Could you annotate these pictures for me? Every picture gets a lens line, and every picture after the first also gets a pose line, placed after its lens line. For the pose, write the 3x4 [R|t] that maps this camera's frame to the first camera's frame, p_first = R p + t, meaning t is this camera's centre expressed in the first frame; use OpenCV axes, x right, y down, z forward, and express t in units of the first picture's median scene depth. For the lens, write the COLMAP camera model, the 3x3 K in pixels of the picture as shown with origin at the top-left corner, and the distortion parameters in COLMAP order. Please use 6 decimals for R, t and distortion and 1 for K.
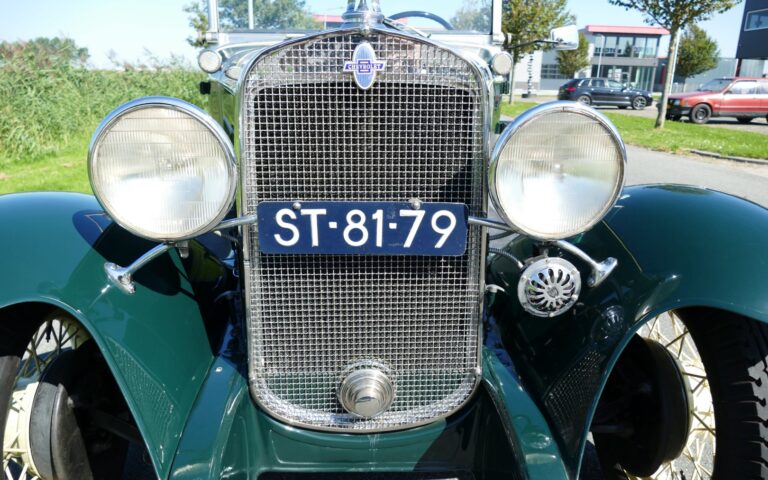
lens RADIAL K [[551.9, 0, 388.2], [0, 551.9, 238.4], [0, 0, 1]] dist [-0.019744, -0.009288]
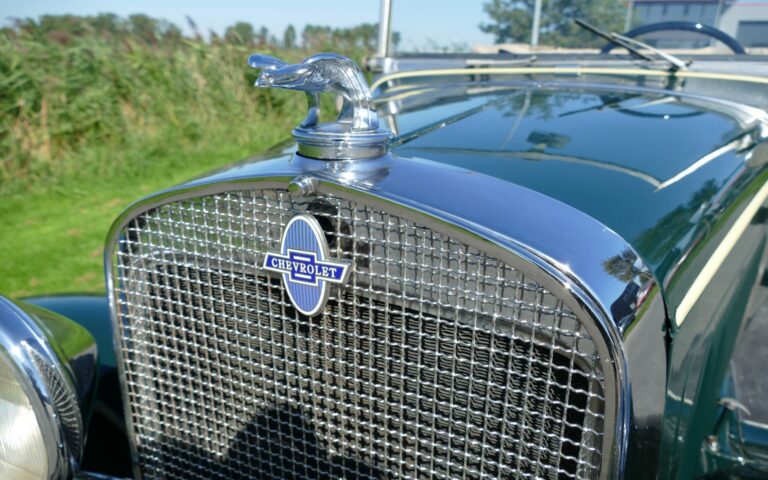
lens RADIAL K [[551.9, 0, 386.4], [0, 551.9, 238.5], [0, 0, 1]] dist [-0.019744, -0.009288]
pose [[0.874258, 0.149721, -0.461797, 0.190193], [-0.135857, 0.988701, 0.063350, -0.352271], [0.466064, 0.007354, 0.884720, 0.635412]]
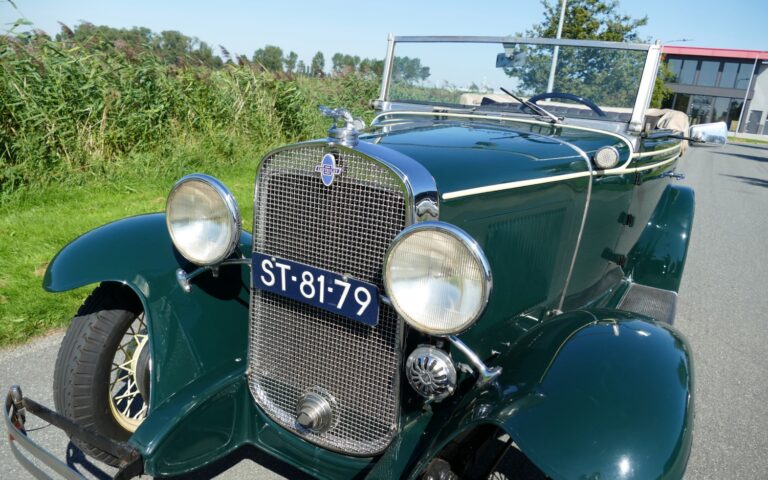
lens RADIAL K [[573.5, 0, 374.2], [0, 573.5, 238.5], [0, 0, 1]] dist [-0.027929, 0.003691]
pose [[0.837659, 0.193484, -0.510774, 0.771675], [-0.219939, 0.975474, 0.008819, -0.177251], [0.499953, 0.104952, 0.859670, -0.132091]]
